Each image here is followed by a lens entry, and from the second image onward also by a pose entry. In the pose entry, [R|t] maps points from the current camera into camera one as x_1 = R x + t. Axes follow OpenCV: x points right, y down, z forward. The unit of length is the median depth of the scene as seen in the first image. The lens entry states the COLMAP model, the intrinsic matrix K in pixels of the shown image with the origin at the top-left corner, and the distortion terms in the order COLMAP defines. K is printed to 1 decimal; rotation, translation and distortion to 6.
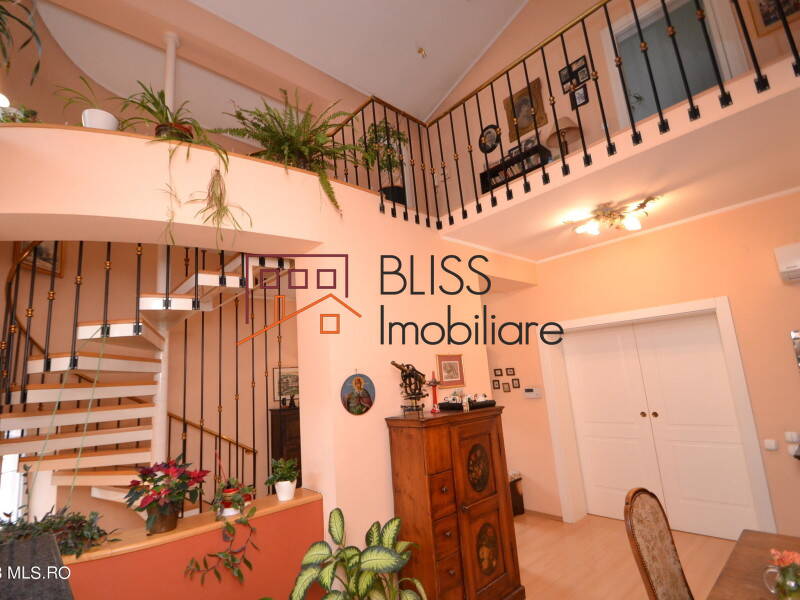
lens RADIAL K [[398.4, 0, 379.9], [0, 398.4, 308.4], [0, 0, 1]] dist [0.013477, -0.019383]
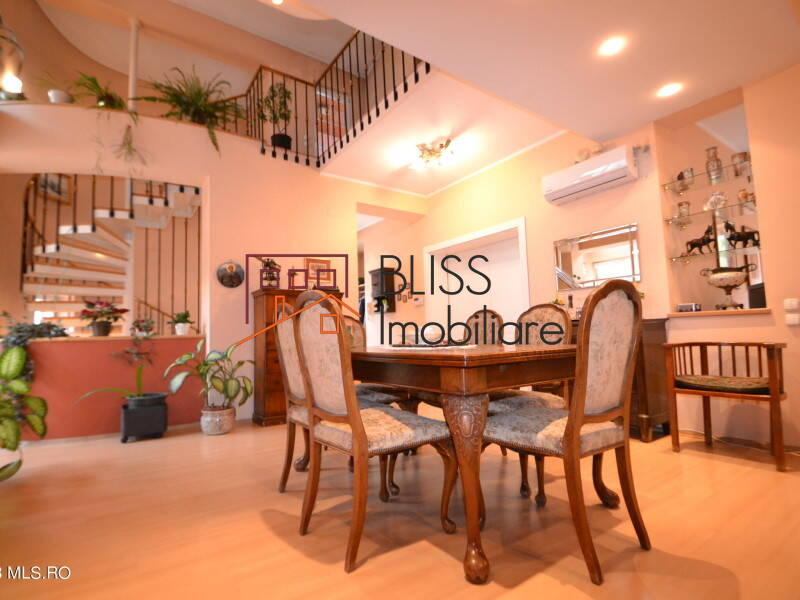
lens RADIAL K [[398.4, 0, 379.9], [0, 398.4, 308.4], [0, 0, 1]] dist [0.013477, -0.019383]
pose [[0.993663, 0.029219, -0.108539, 0.668063], [-0.017126, 0.993703, 0.110727, 0.157718], [0.111091, -0.108167, 0.987906, -0.461545]]
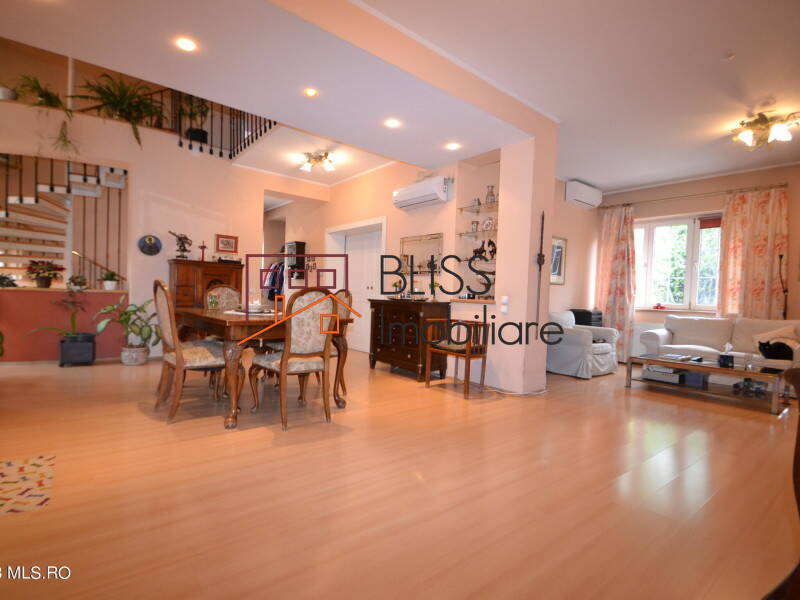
lens RADIAL K [[398.4, 0, 379.9], [0, 398.4, 308.4], [0, 0, 1]] dist [0.013477, -0.019383]
pose [[0.994479, 0.101603, -0.026227, 1.124223], [-0.093794, 0.972762, 0.211981, -0.007215], [0.047050, -0.208351, 0.976922, -0.913968]]
